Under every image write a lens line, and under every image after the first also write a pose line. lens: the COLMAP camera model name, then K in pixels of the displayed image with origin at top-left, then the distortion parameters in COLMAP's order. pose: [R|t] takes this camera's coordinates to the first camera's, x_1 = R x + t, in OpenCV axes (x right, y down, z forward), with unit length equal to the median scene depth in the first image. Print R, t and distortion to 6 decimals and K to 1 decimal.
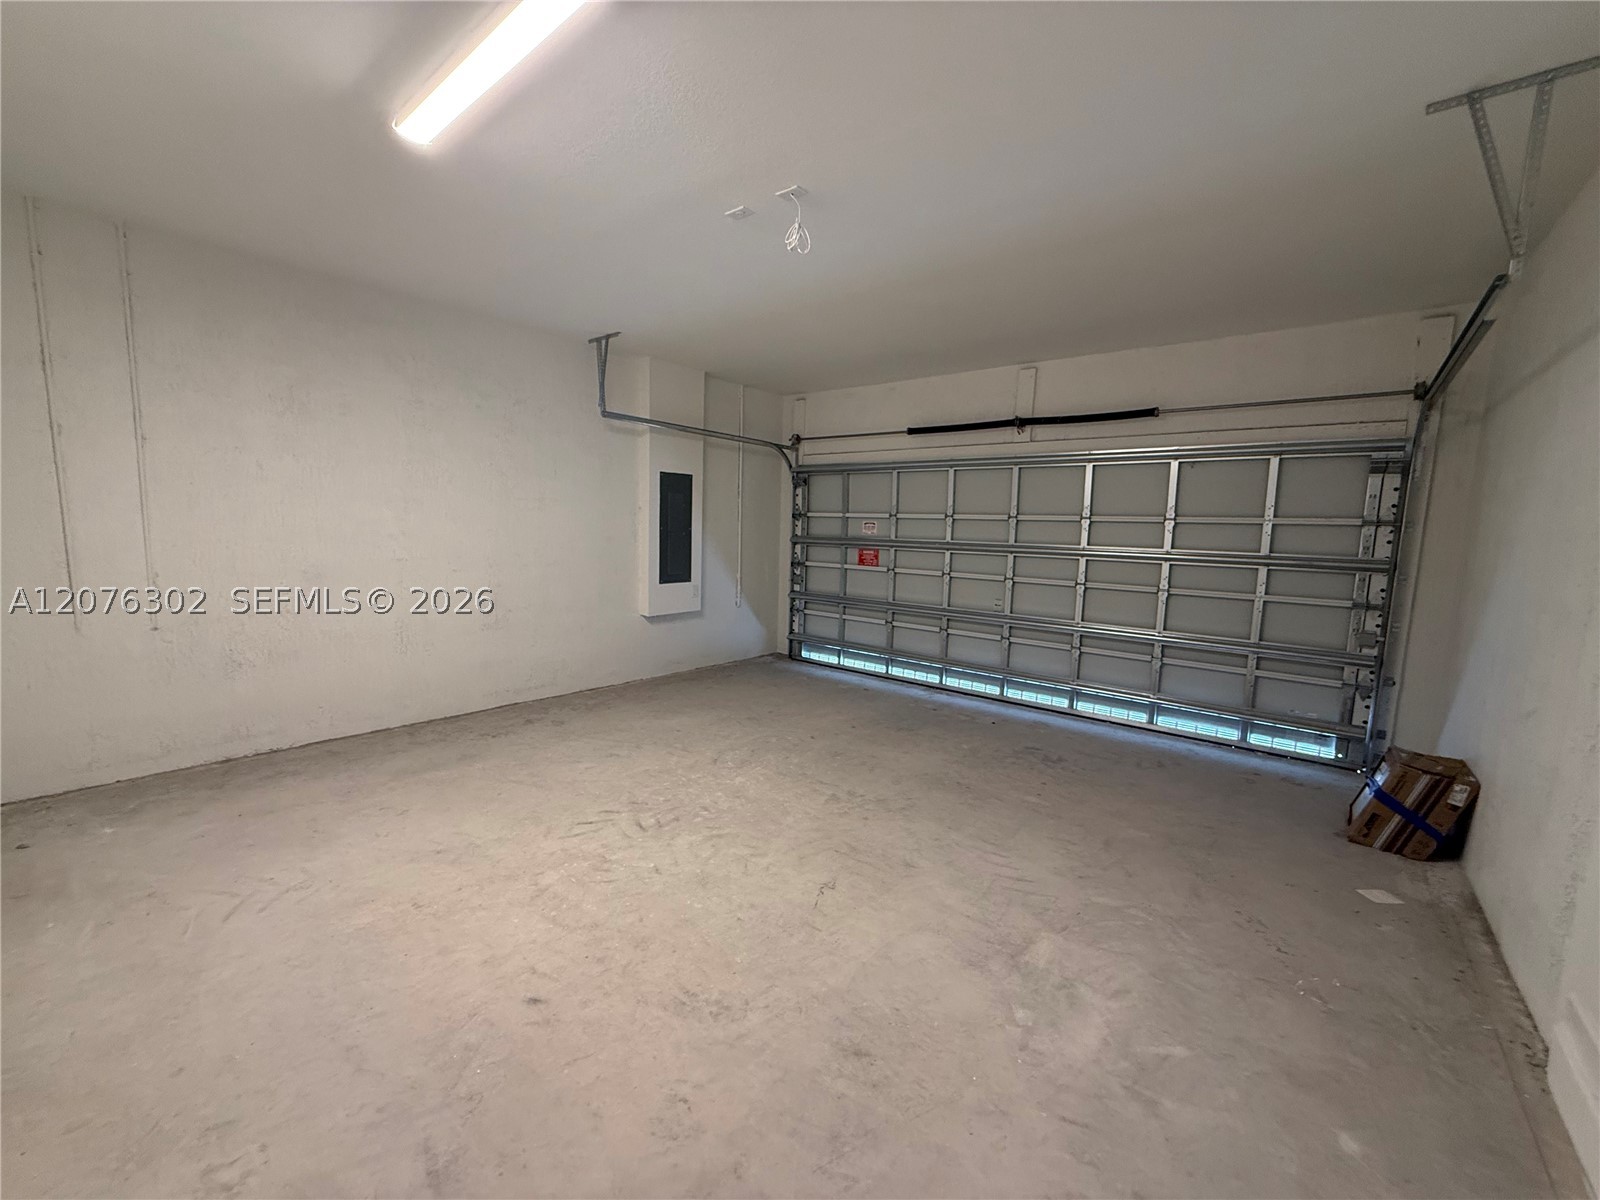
lens RADIAL K [[637.3, 0, 793.7], [0, 637.3, 600.8], [0, 0, 1]] dist [0.000123, 0.000039]
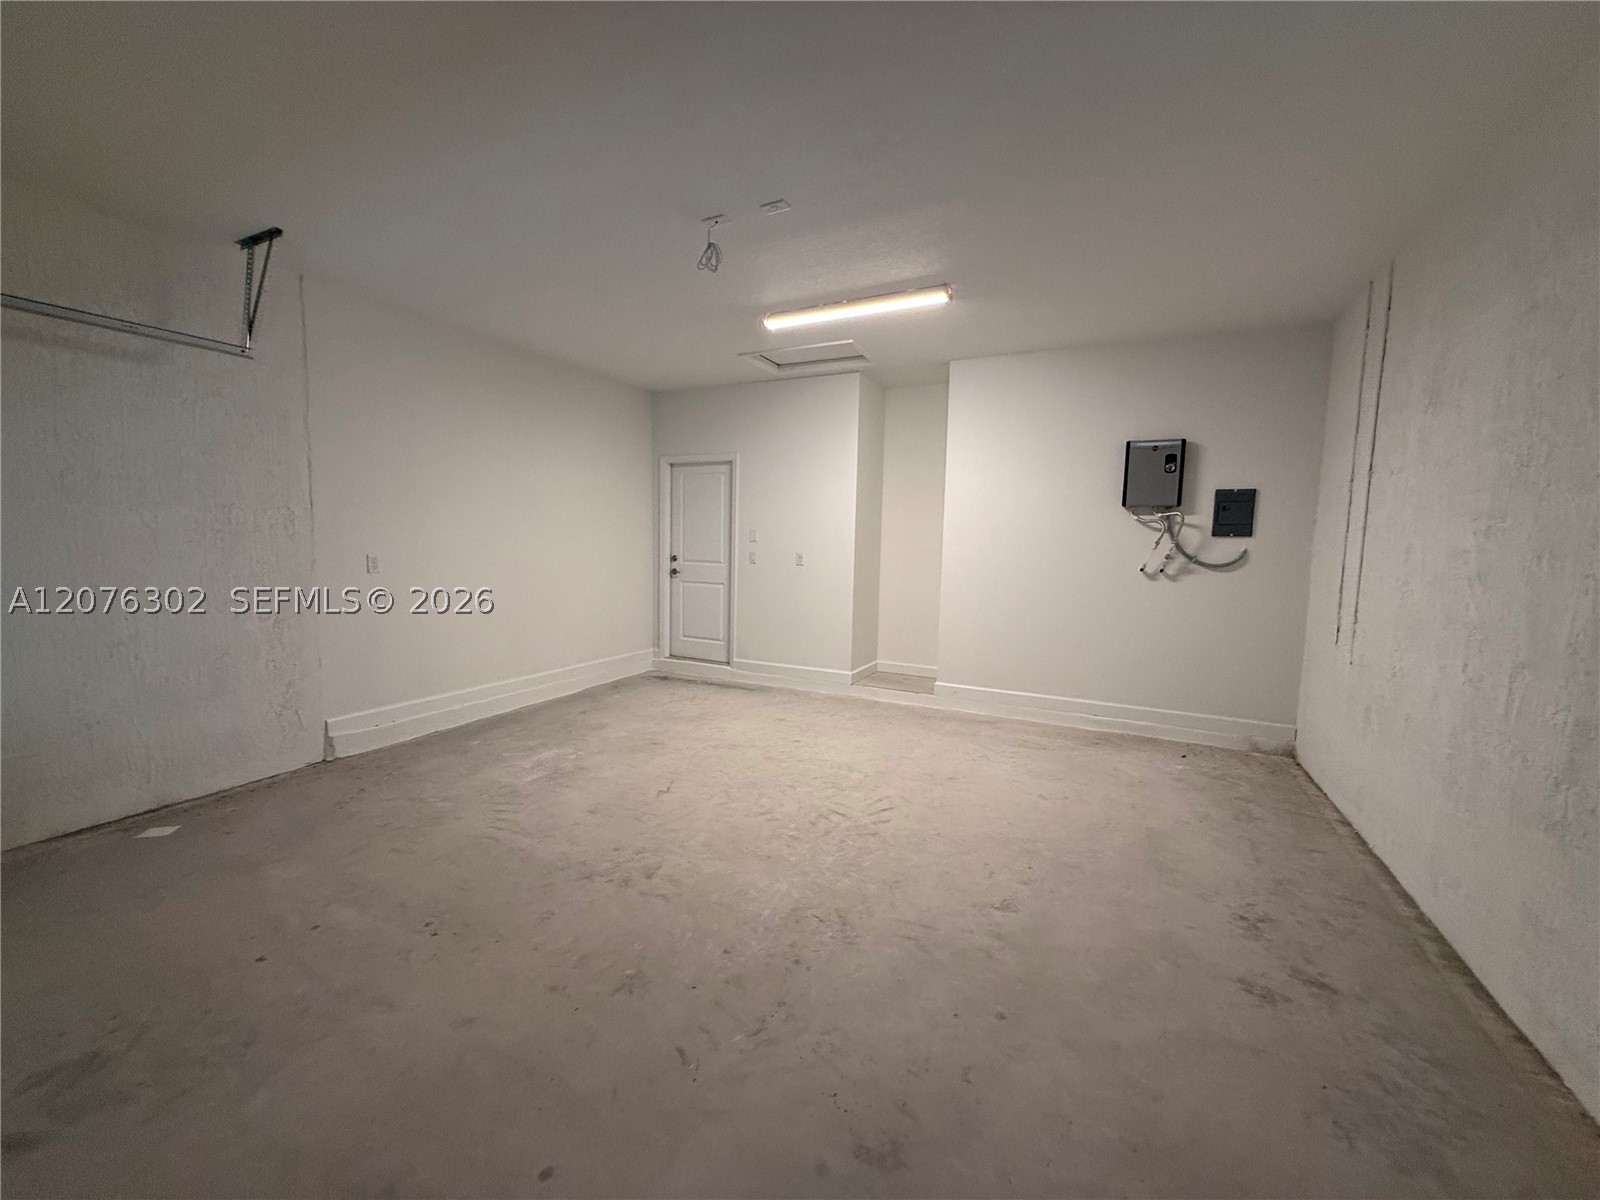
lens RADIAL K [[637.3, 0, 793.7], [0, 637.3, 600.8], [0, 0, 1]] dist [0.000123, 0.000039]
pose [[-0.973649, -0.025856, -0.226580, 0.083900], [-0.073924, 0.975688, 0.206320, -0.207134], [0.215737, 0.217633, -0.951890, 1.875230]]
